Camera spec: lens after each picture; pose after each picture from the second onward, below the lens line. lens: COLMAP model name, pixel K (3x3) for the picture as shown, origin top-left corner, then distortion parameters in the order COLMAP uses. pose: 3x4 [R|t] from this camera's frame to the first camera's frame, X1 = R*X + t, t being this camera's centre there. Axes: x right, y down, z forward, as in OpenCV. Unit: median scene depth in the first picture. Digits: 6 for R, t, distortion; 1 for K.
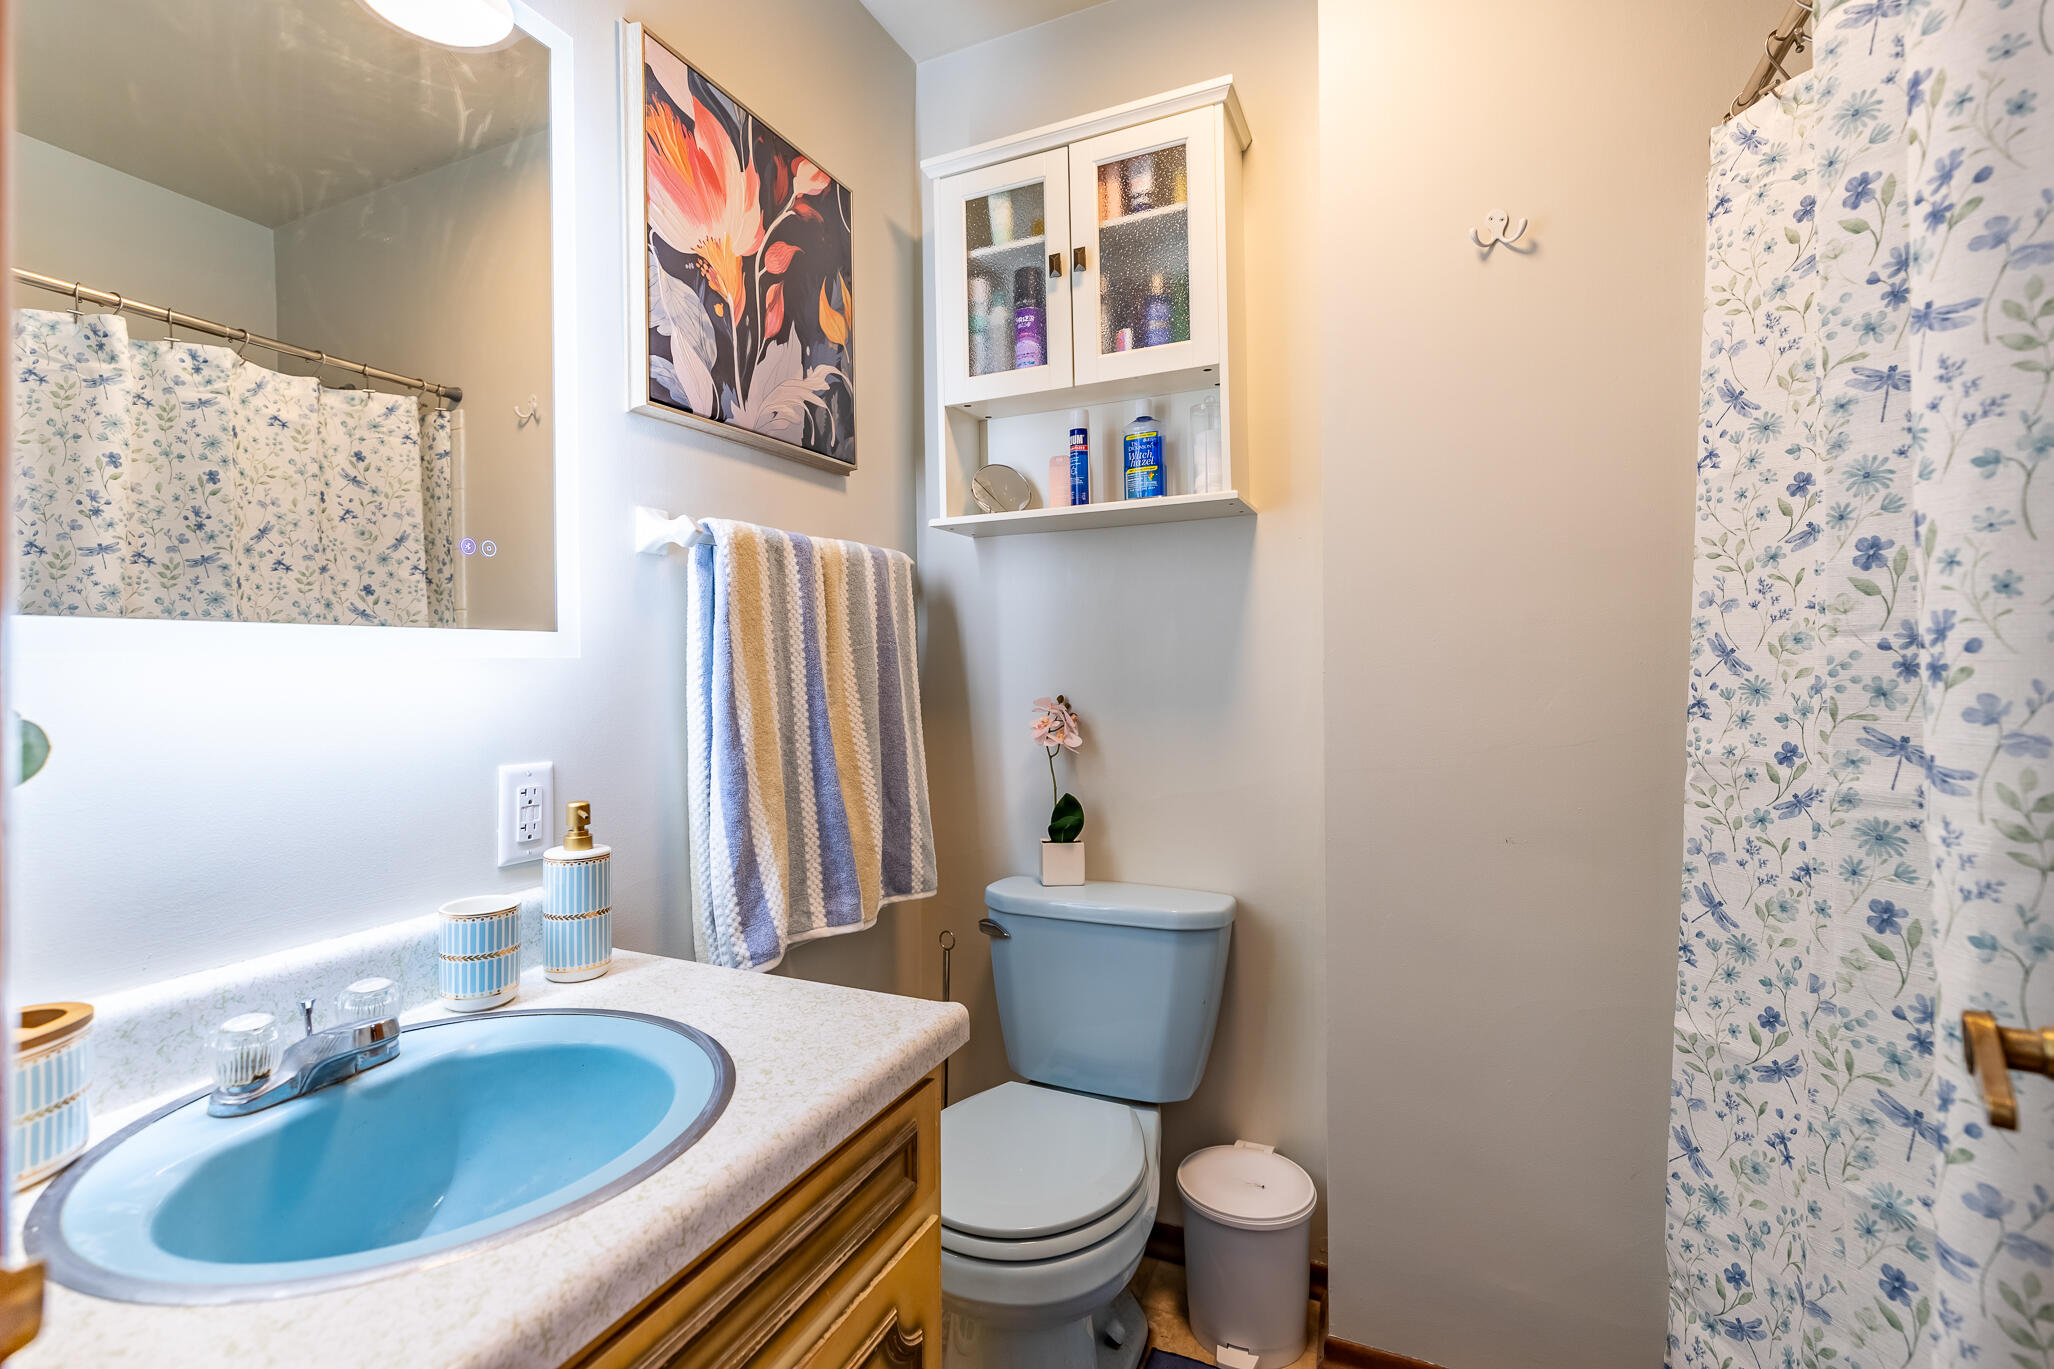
lens RADIAL K [[915.9, 0, 1025.4], [0, 915.9, 680.5], [0, 0, 1]] dist [0.005715, -0.001194]
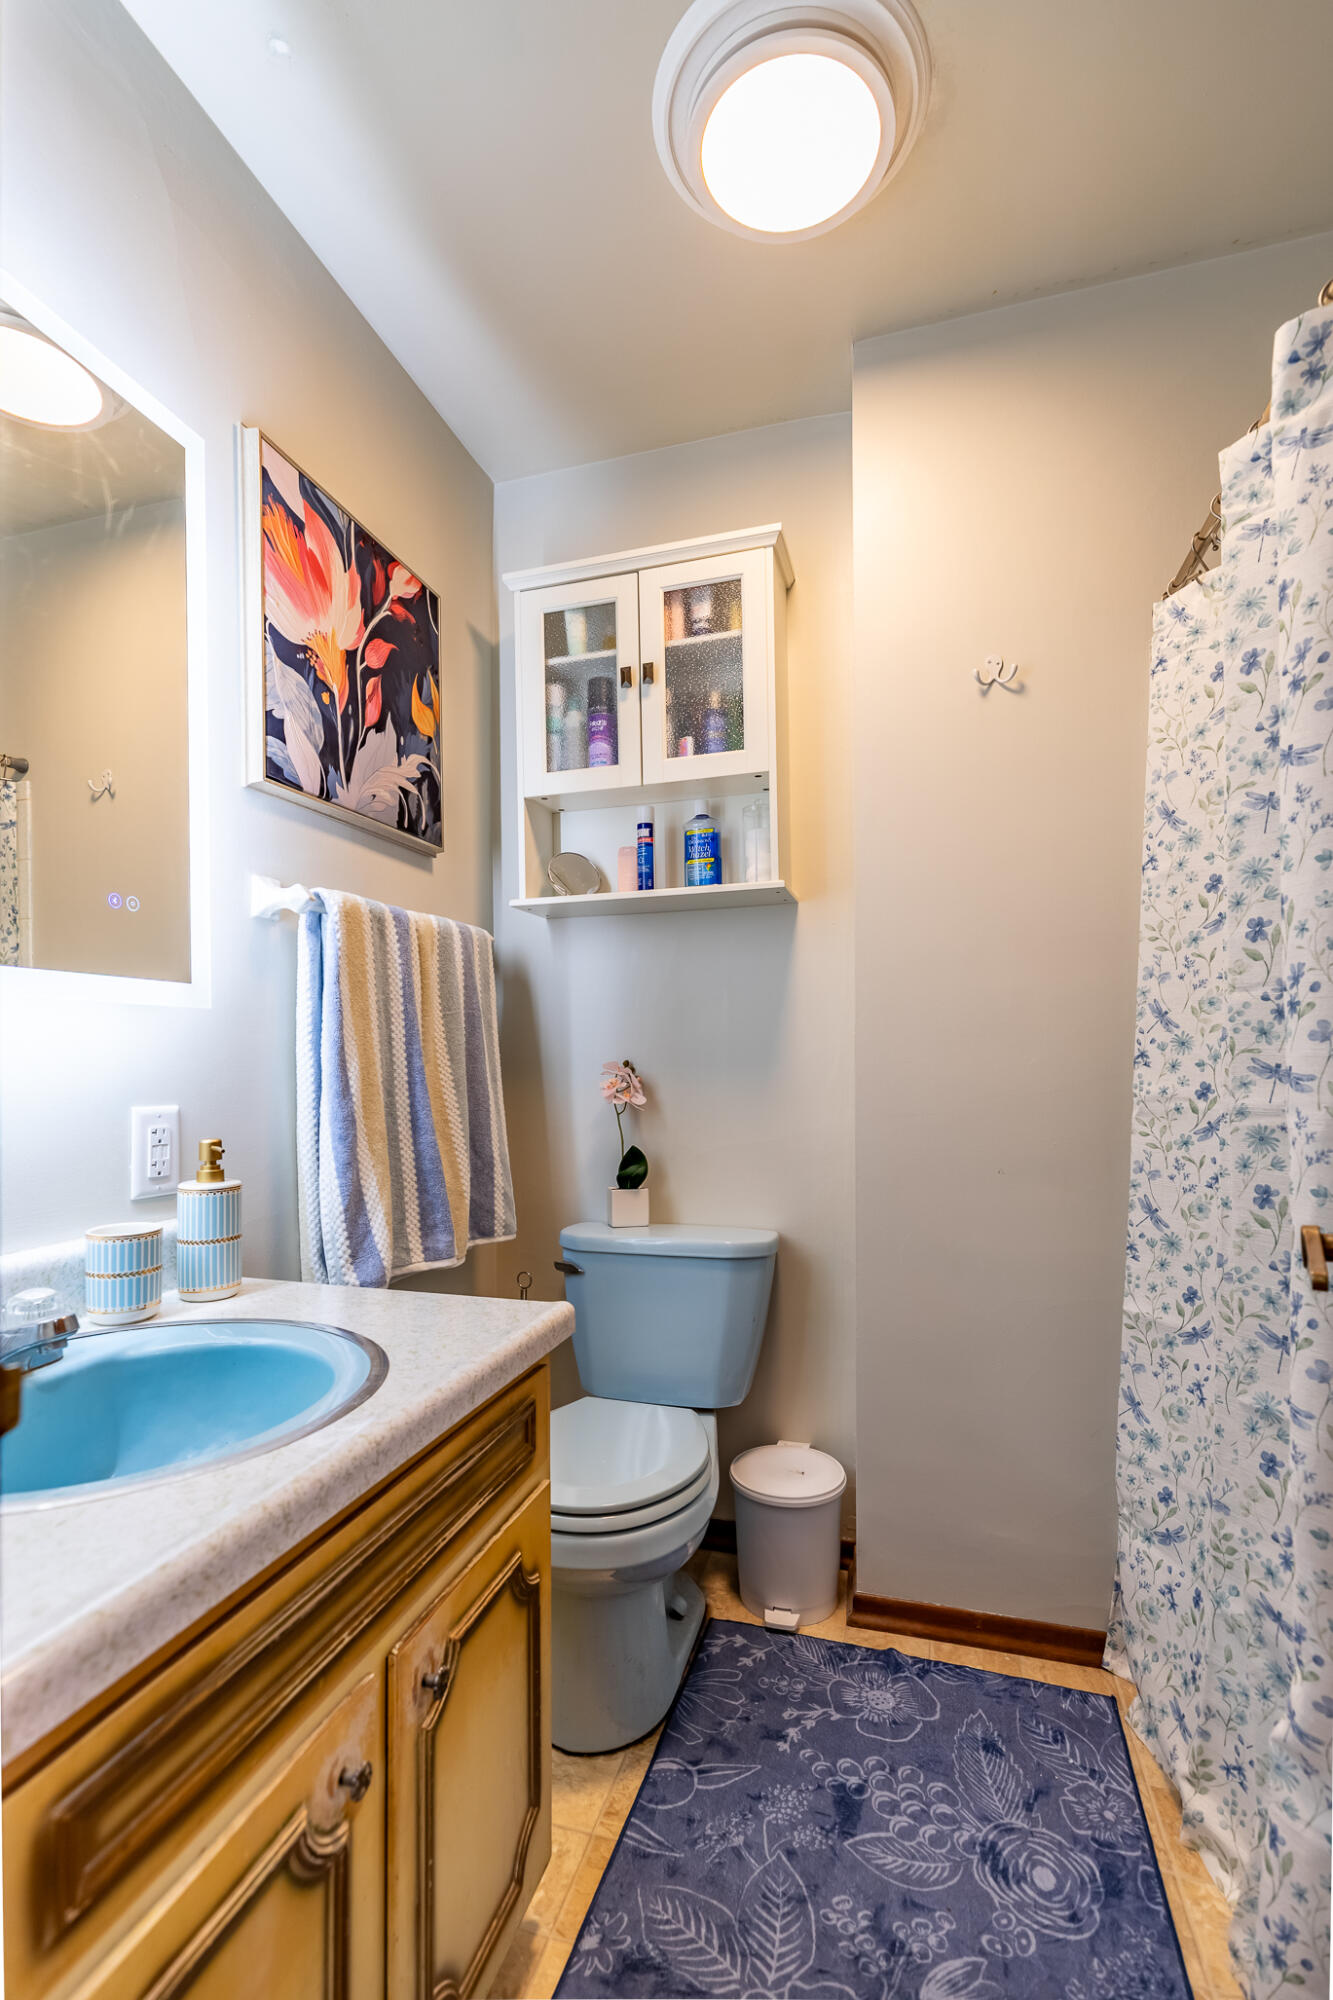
lens RADIAL K [[891.8, 0, 668.5], [0, 891.8, 1091.3], [0, 0, 1]] dist [0.005715, -0.001194]
pose [[0.989993, -0.000723, 0.141116, -0.092212], [-0.000524, 0.999961, 0.008799, 0.063553], [-0.141117, -0.008785, 0.989954, -0.134179]]
